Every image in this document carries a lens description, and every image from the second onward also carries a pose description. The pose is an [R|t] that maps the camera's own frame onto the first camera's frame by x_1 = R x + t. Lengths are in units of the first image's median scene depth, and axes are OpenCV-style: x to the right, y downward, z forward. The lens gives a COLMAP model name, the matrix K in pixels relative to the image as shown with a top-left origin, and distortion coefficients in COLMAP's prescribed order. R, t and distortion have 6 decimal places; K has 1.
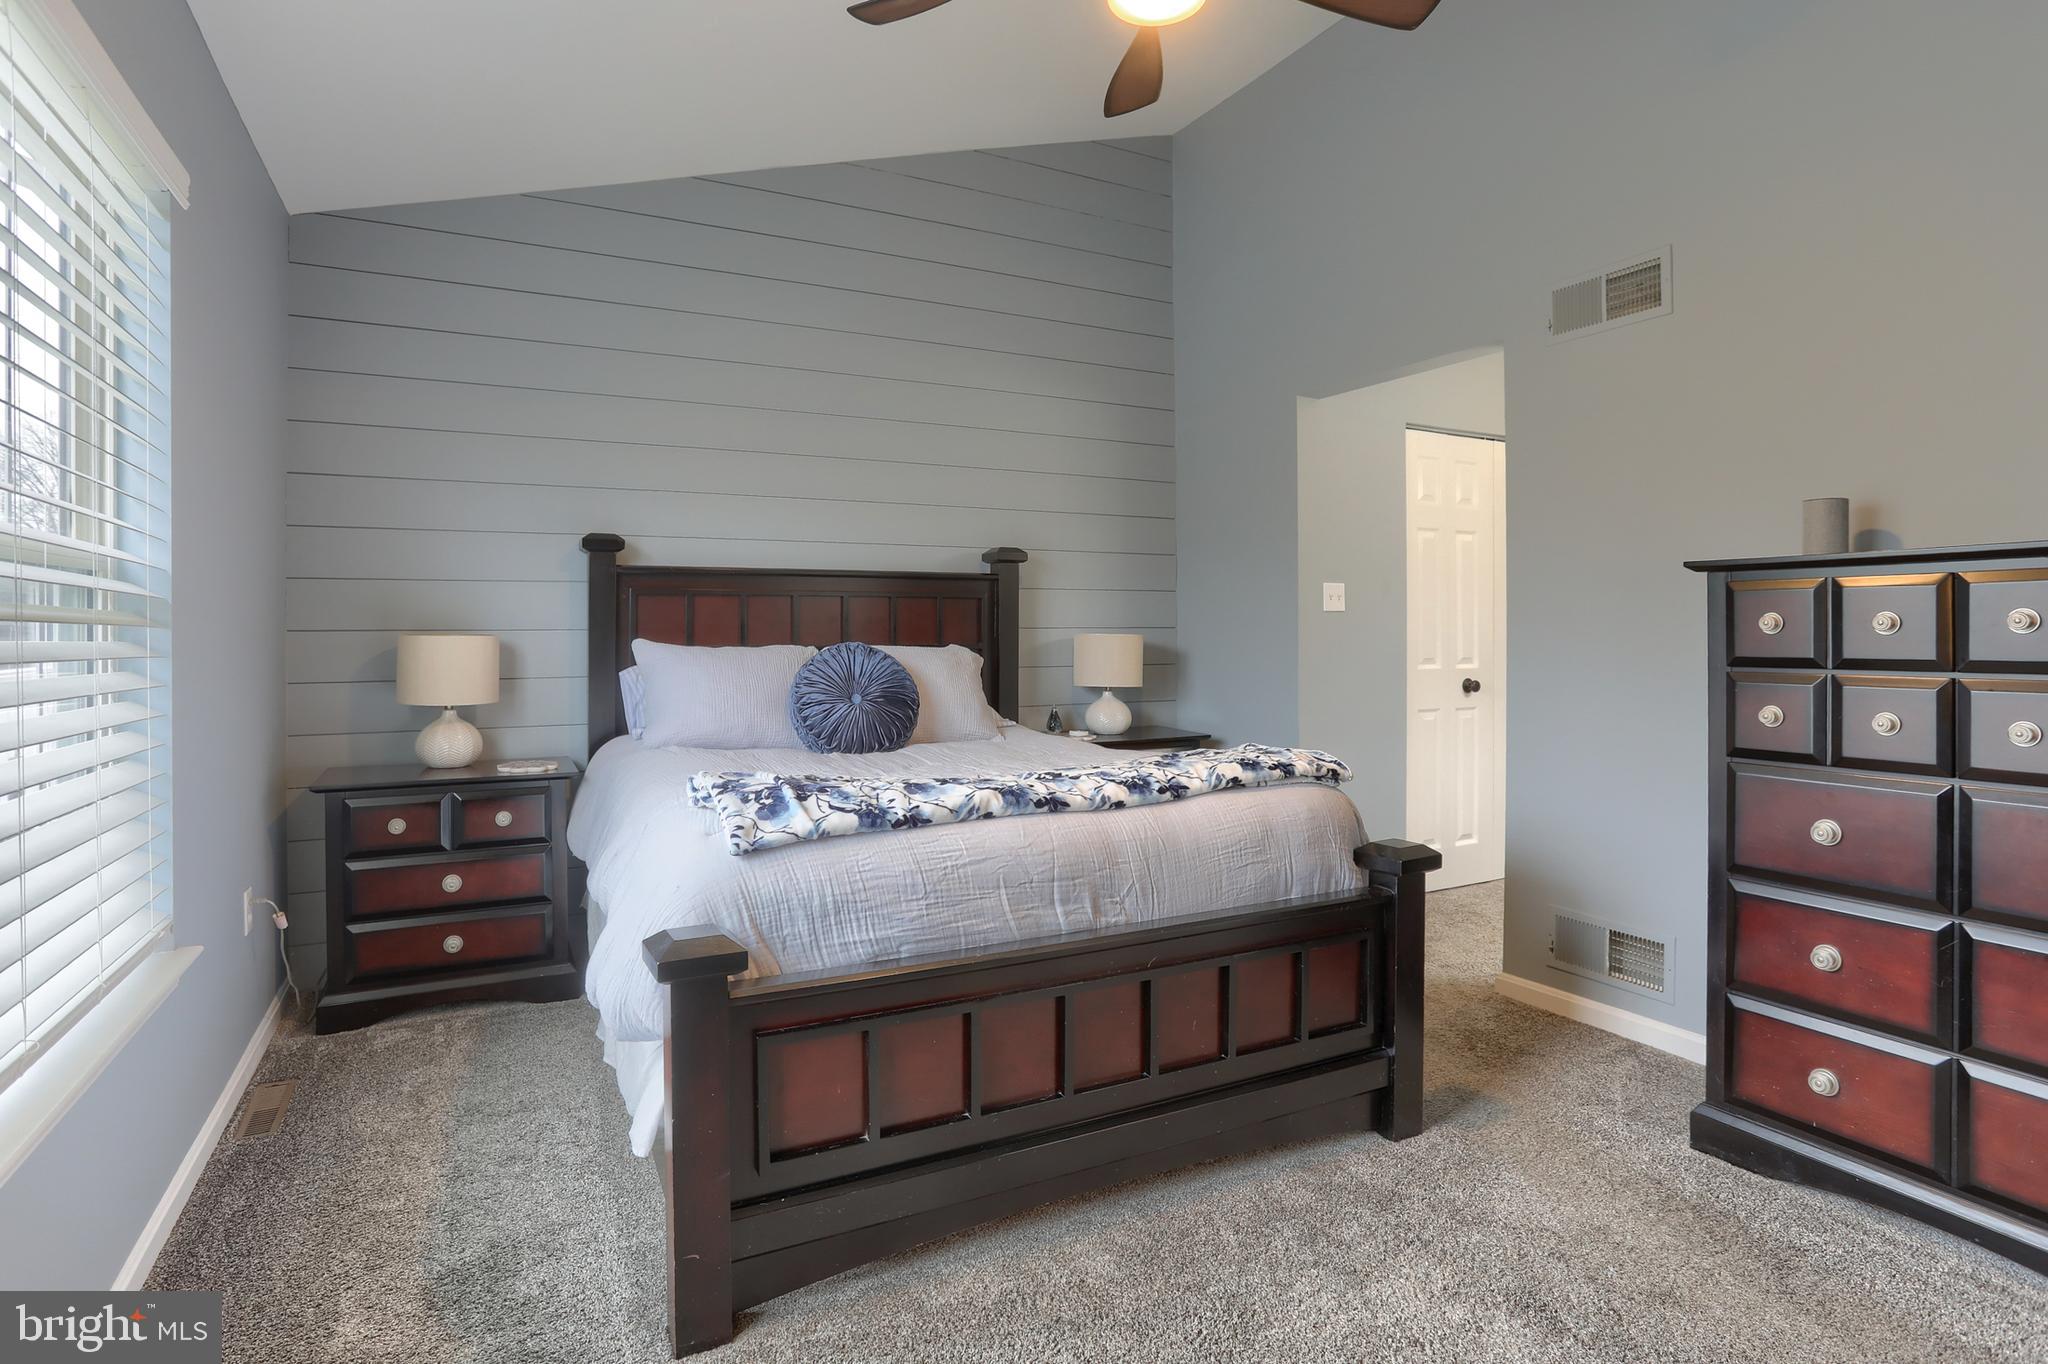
lens RADIAL K [[1041.8, 0, 1021.0], [0, 1041.8, 661.8], [0, 0, 1]] dist [-0.067361, 0.038621]
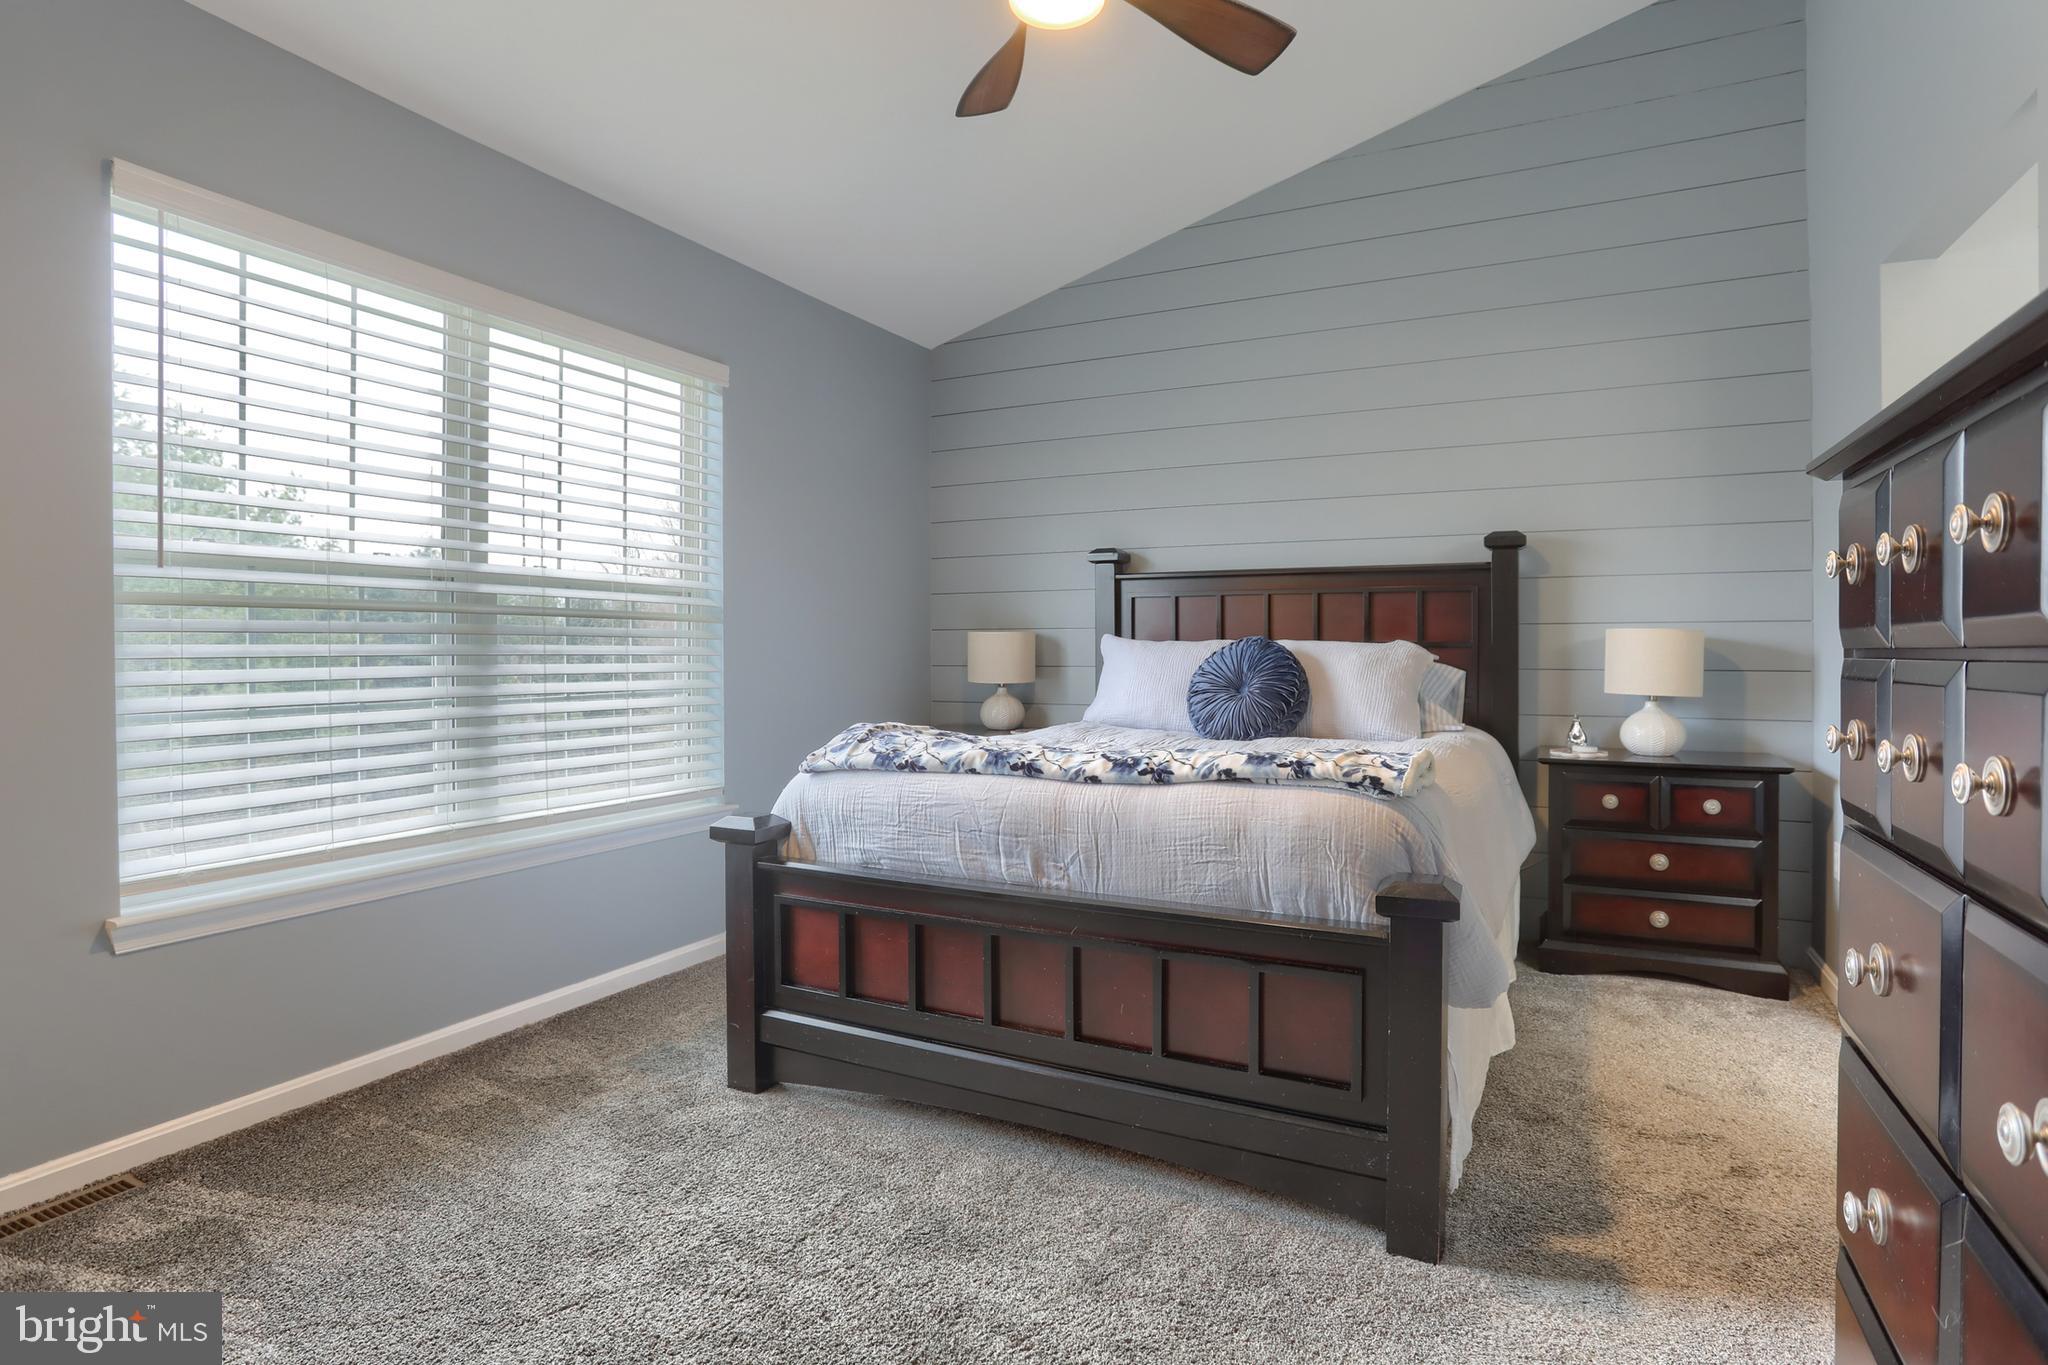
lens RADIAL K [[1041.8, 0, 1021.0], [0, 1041.8, 662.3], [0, 0, 1]] dist [-0.067361, 0.038621]
pose [[0.593807, 0.013731, -0.804490, 0.884753], [-0.024093, 0.999709, -0.000721, 0.022567], [0.804247, 0.019810, 0.593965, 0.318201]]
